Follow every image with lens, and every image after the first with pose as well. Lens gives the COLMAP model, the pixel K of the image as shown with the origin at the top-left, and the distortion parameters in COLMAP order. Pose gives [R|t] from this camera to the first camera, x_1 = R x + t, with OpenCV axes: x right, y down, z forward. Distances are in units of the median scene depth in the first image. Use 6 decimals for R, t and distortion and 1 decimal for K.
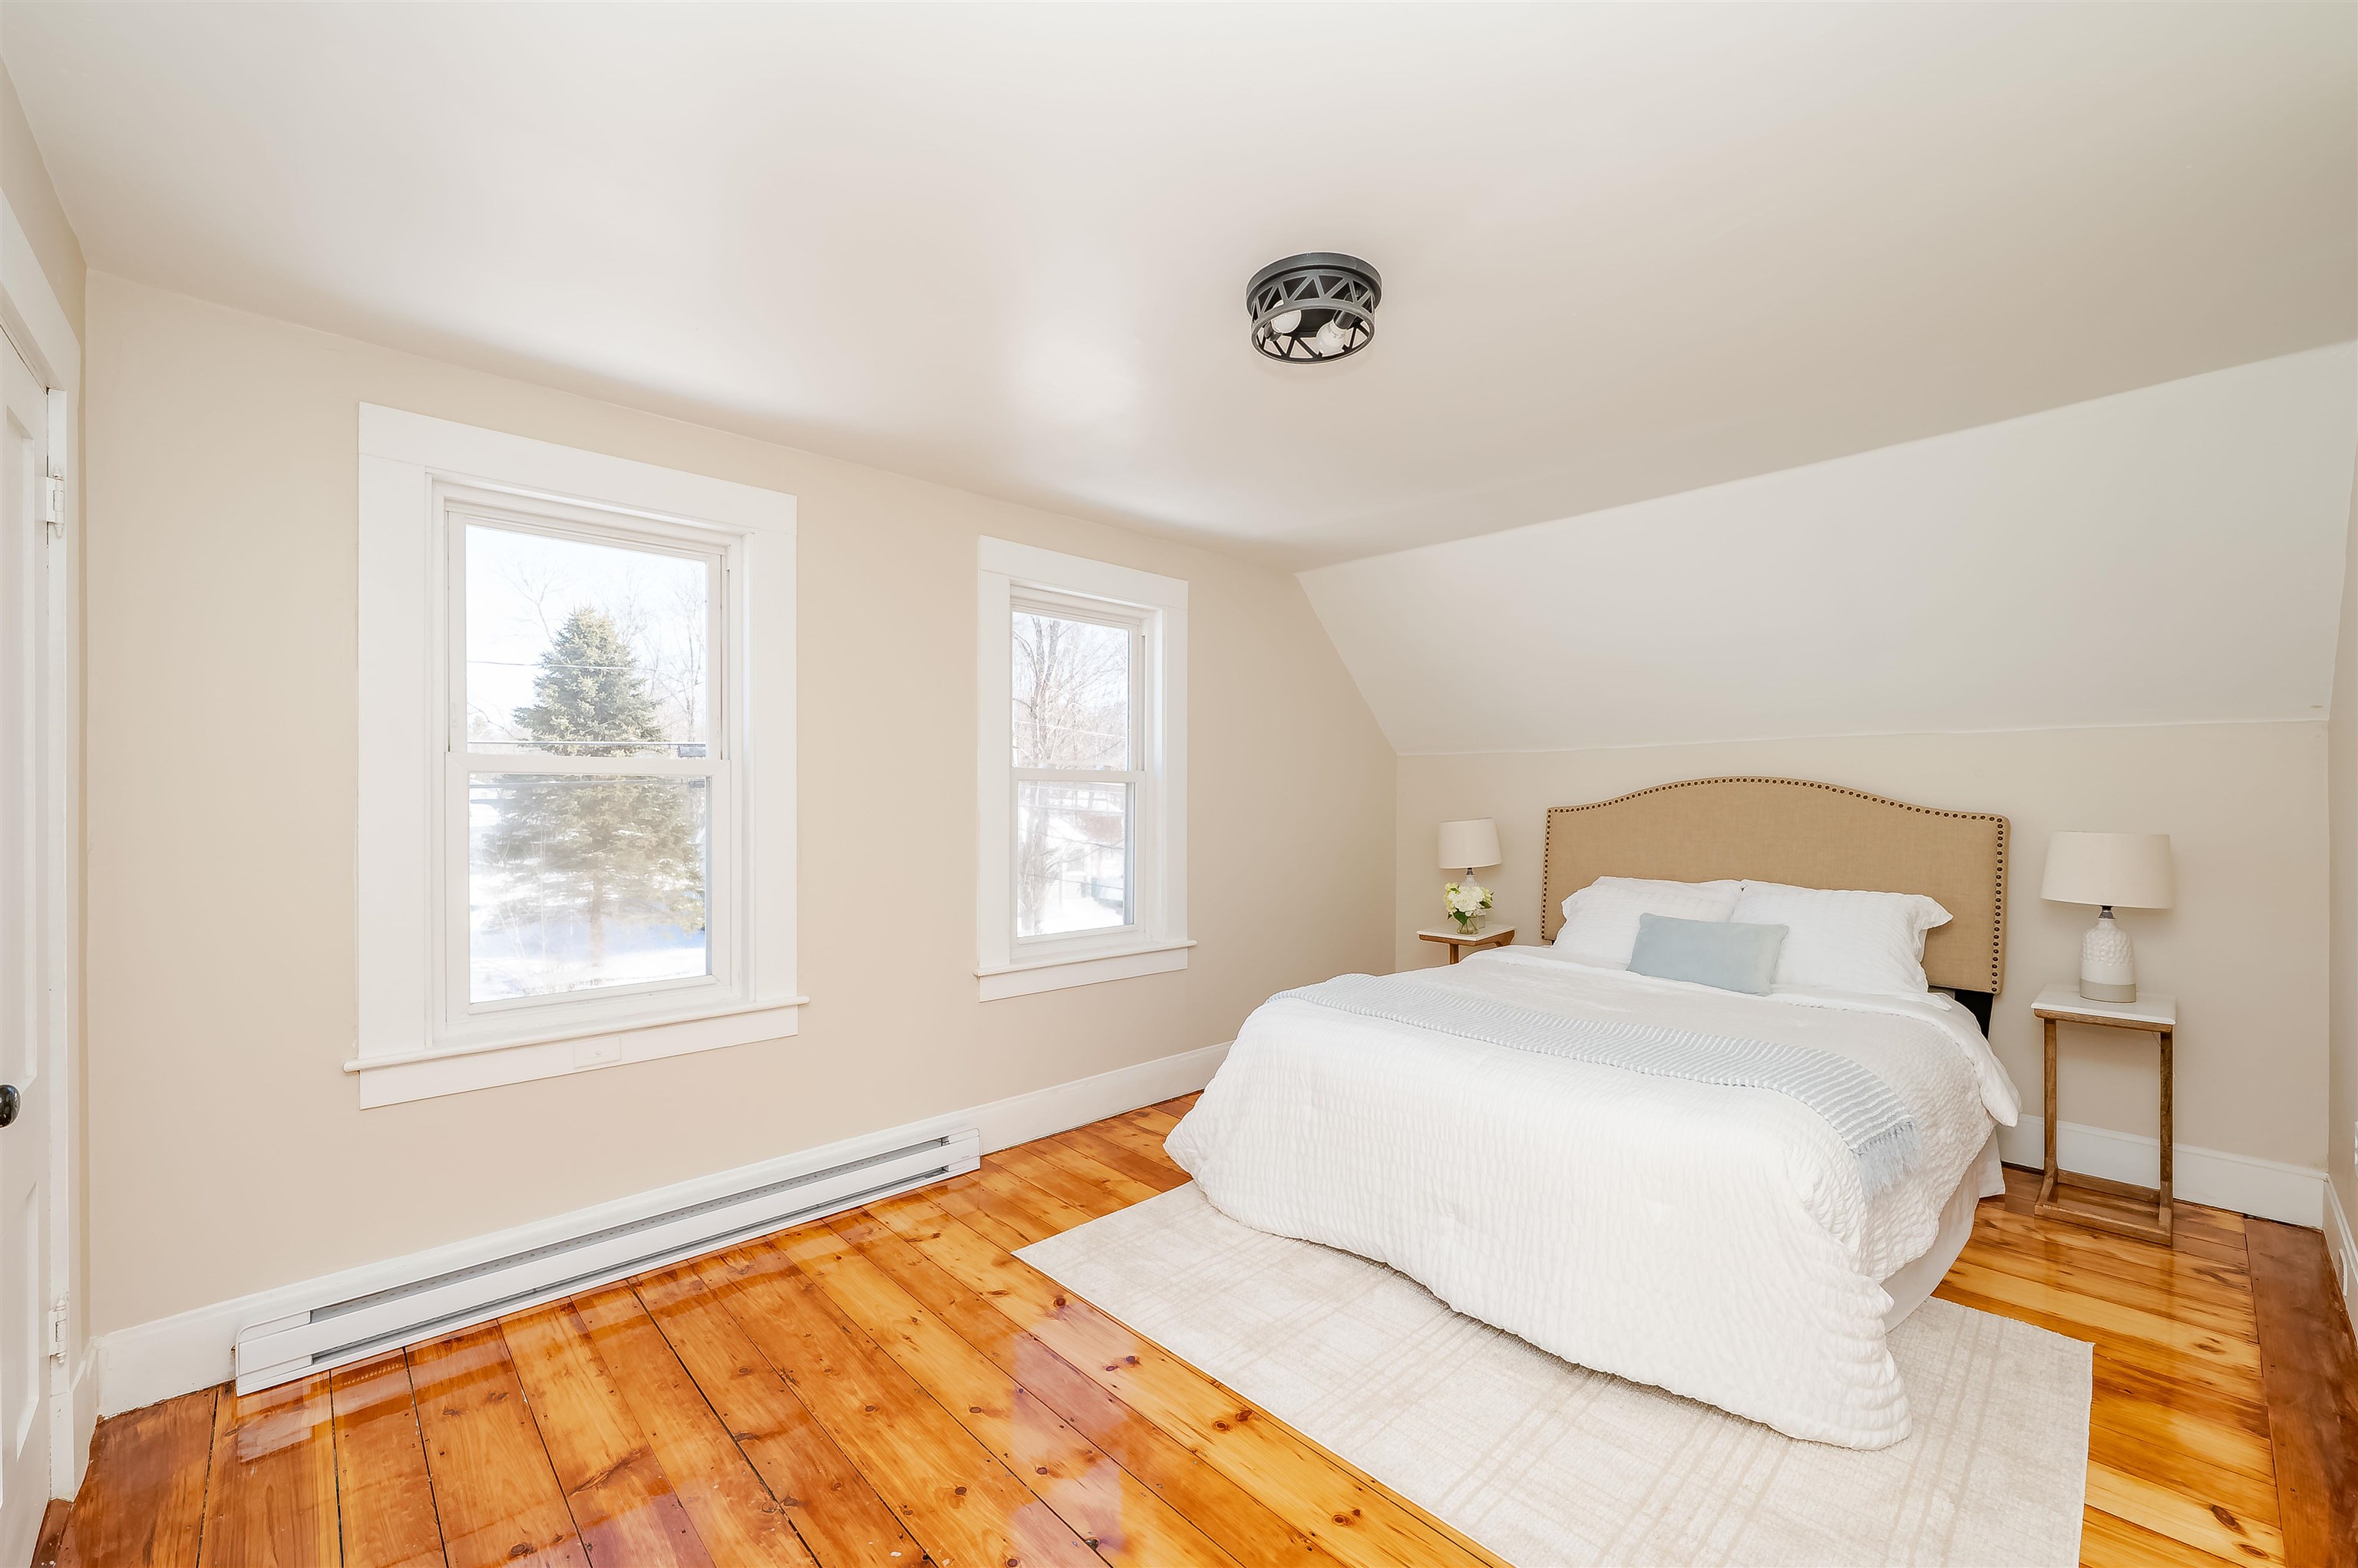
lens RADIAL K [[957.5, 0, 1170.0], [0, 957.5, 783.0], [0, 0, 1]] dist [-0.000010, 0.000213]
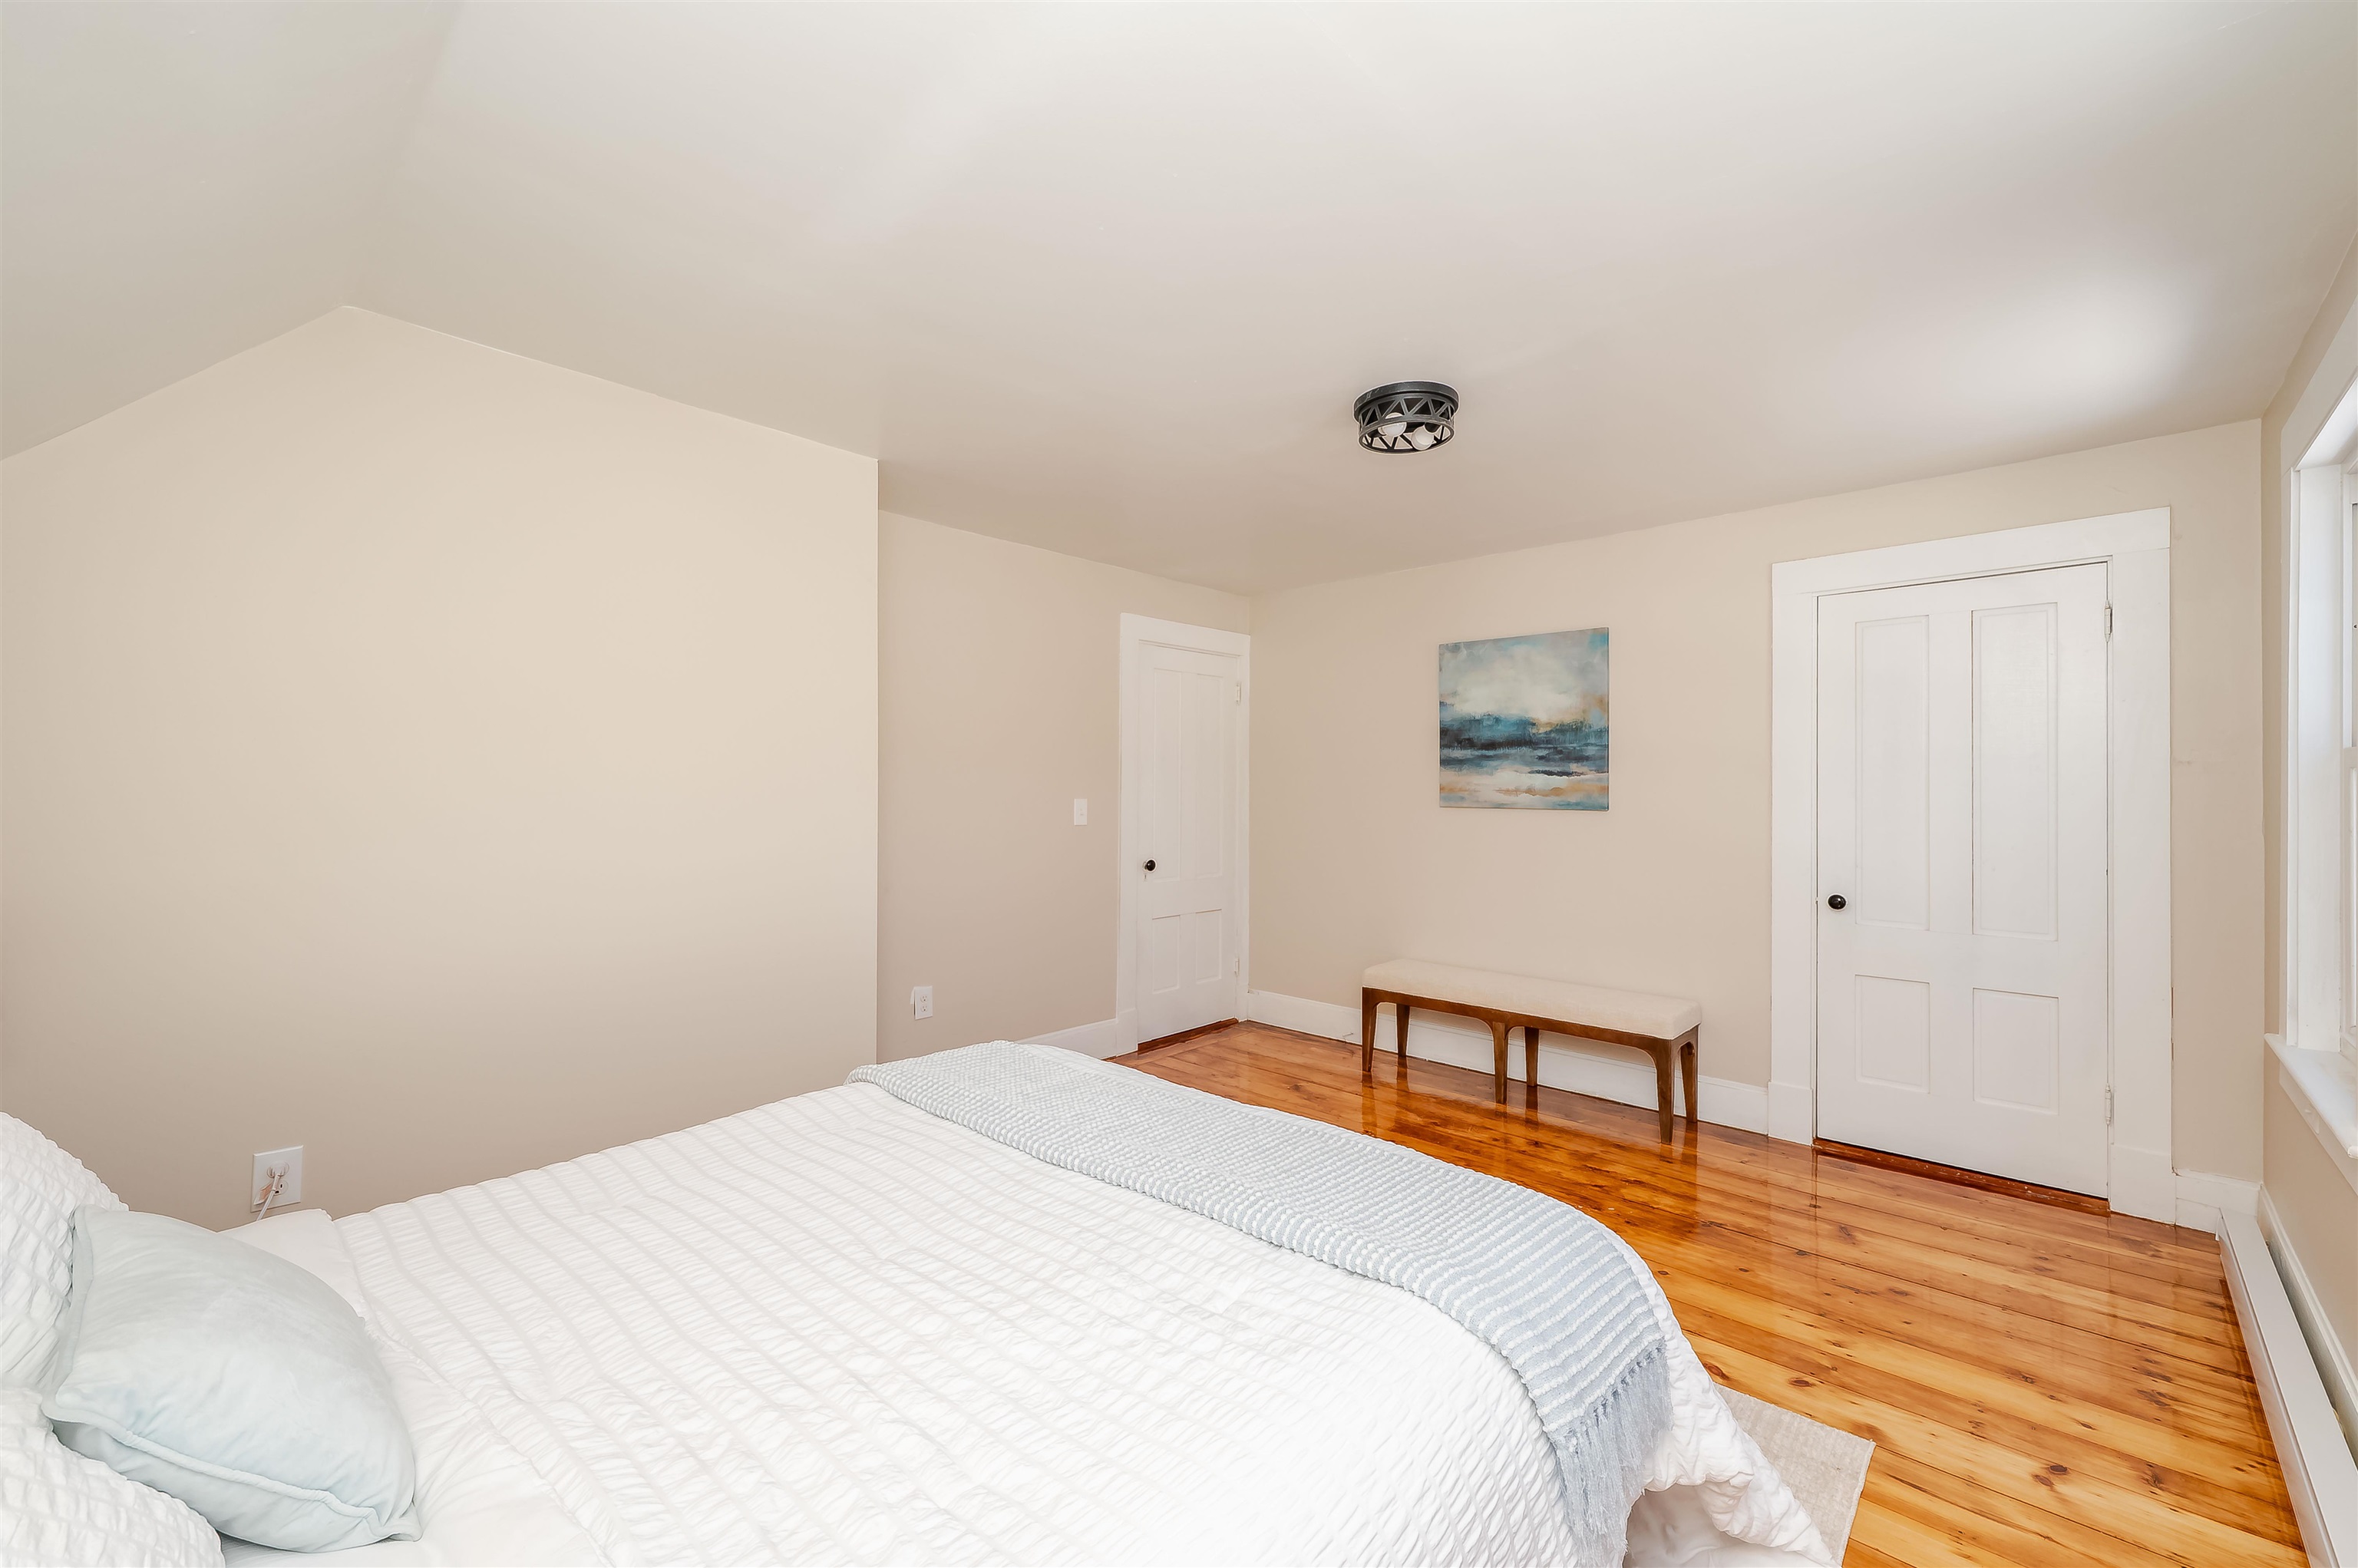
lens RADIAL K [[957.5, 0, 1170.0], [0, 957.5, 783.0], [0, 0, 1]] dist [-0.000010, 0.000213]
pose [[-0.997728, -0.002041, -0.067340, 0.421749], [-0.001980, 0.999998, -0.000976, 0.007661], [0.067342, -0.000840, -0.997730, 1.751815]]
